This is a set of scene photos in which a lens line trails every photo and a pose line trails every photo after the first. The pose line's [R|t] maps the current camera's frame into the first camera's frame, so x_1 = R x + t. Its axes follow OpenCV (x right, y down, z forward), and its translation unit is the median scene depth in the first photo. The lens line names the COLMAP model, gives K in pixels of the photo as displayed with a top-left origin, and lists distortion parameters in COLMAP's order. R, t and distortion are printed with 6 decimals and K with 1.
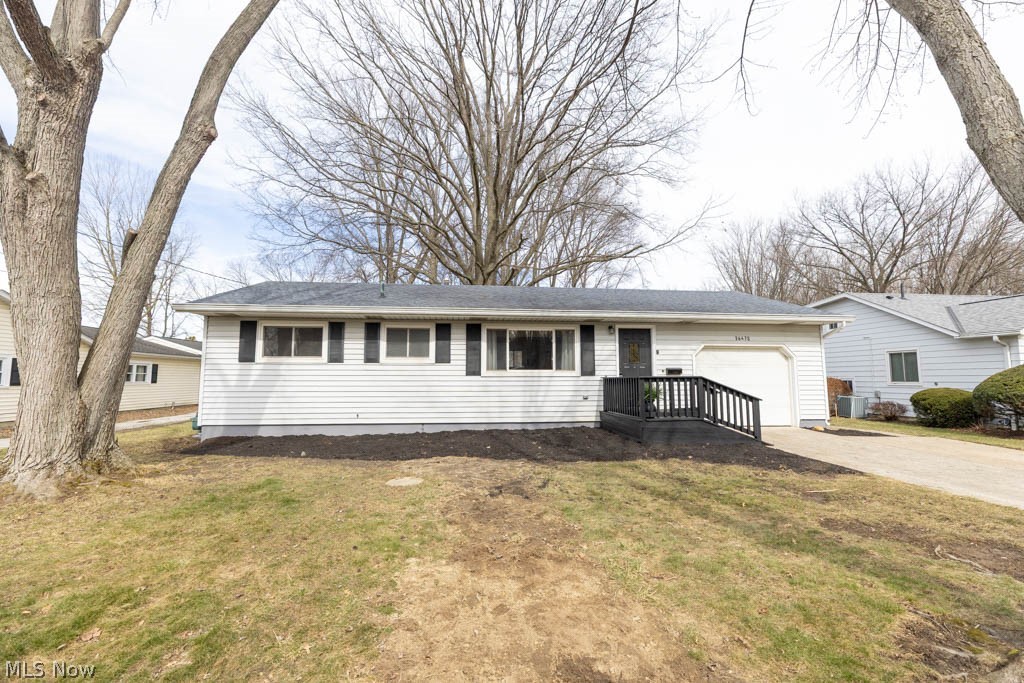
lens RADIAL K [[460.6, 0, 510.2], [0, 460.6, 342.7], [0, 0, 1]] dist [0.000863, 0.000025]
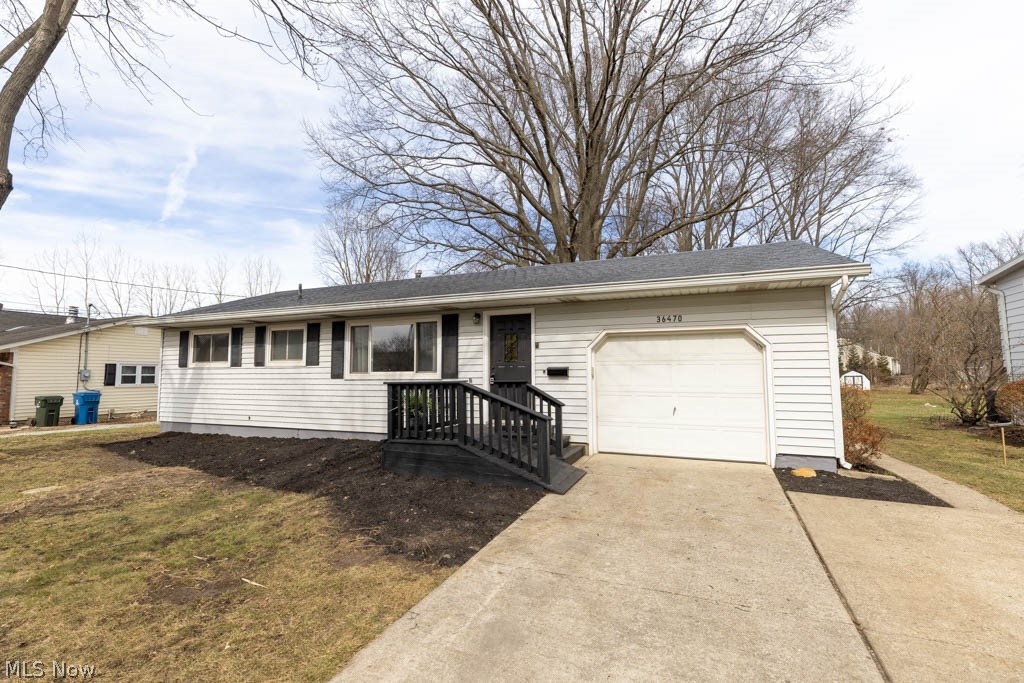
lens RADIAL K [[476.3, 0, 507.5], [0, 476.3, 336.9], [0, 0, 1]] dist [0.004160, -0.000214]
pose [[0.873016, -0.042240, -0.485860, 0.672172], [0.046054, 0.998931, -0.004093, 0.008314], [0.485513, -0.018803, 0.874027, 0.342526]]
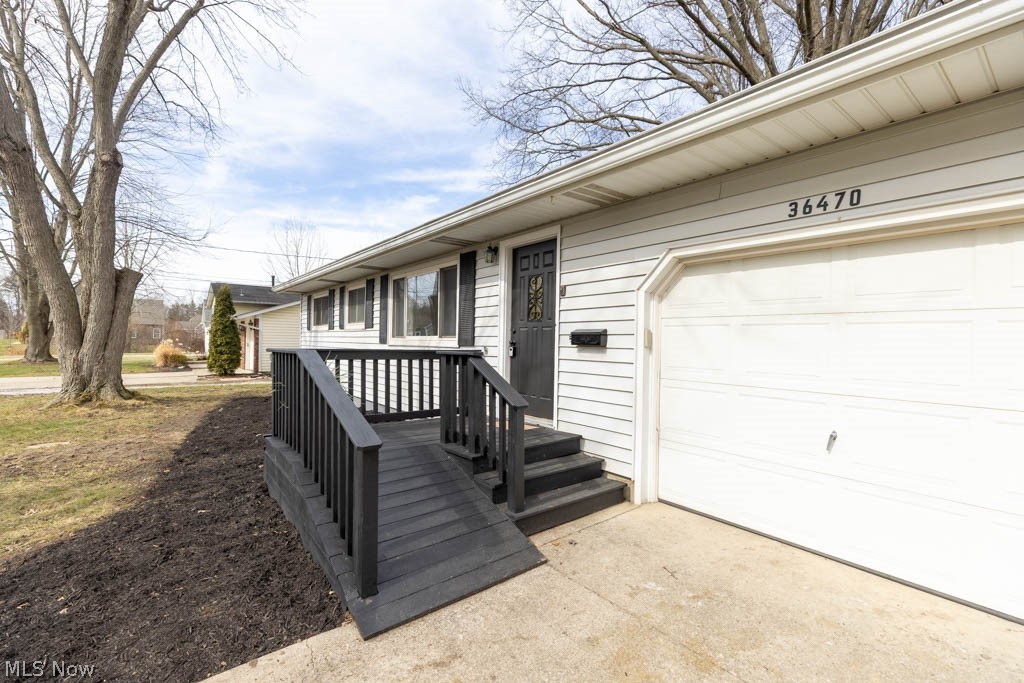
lens RADIAL K [[454.3, 0, 509.3], [0, 454.3, 339.1], [0, 0, 1]] dist [0.003917, -0.000091]
pose [[0.526245, 0.002026, -0.850330, 0.666106], [0.056238, 0.997725, 0.037181, 0.046849], [0.848471, -0.067387, 0.524934, 0.781827]]
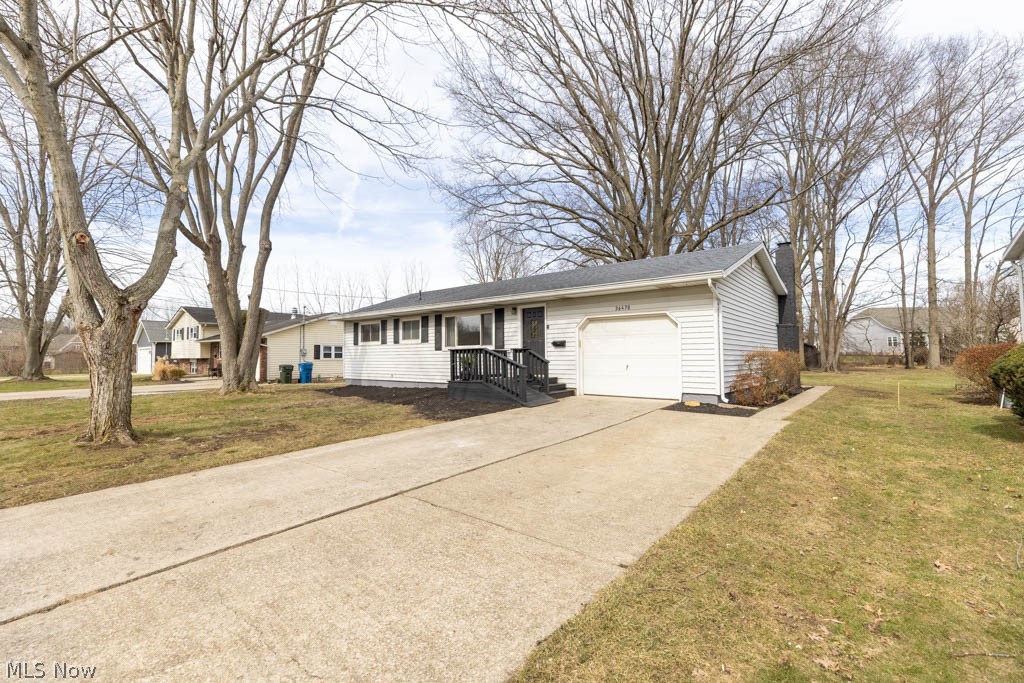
lens RADIAL K [[454.3, 0, 509.3], [0, 454.3, 339.1], [0, 0, 1]] dist [0.003917, -0.000091]
pose [[0.699179, -0.033891, -0.714143, 1.096494], [0.068914, 0.997419, 0.020135, 0.022129], [0.711618, -0.063292, 0.699710, 0.160416]]
